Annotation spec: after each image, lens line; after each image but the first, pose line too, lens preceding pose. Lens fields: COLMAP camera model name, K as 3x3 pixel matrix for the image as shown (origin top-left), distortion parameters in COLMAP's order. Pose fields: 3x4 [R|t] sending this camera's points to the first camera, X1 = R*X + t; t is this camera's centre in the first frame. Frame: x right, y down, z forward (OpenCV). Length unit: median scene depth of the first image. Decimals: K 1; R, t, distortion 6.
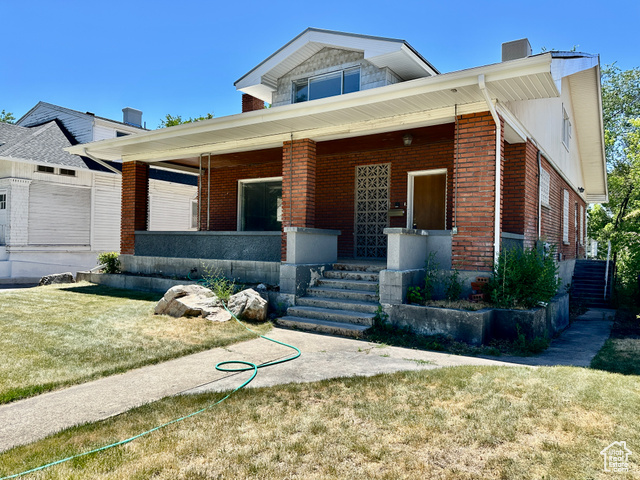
lens RADIAL K [[453.3, 0, 320.5], [0, 453.3, 243.9], [0, 0, 1]] dist [0.119248, -0.175217]
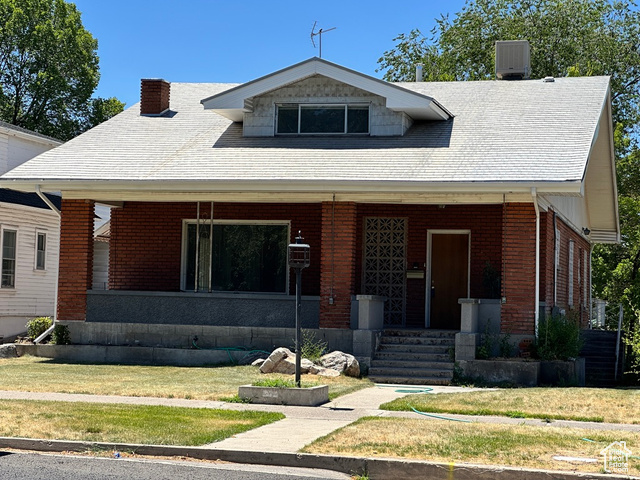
lens RADIAL K [[1435.0, 0, 320.0], [0, 1435.0, 240.0], [0, 0, 1]] dist [-0.375477, 9.040643]
pose [[0.940462, 0.020947, 0.339252, -1.011693], [-0.008791, 0.999264, -0.037328, -0.030364], [-0.339784, 0.032123, 0.939955, -1.659690]]
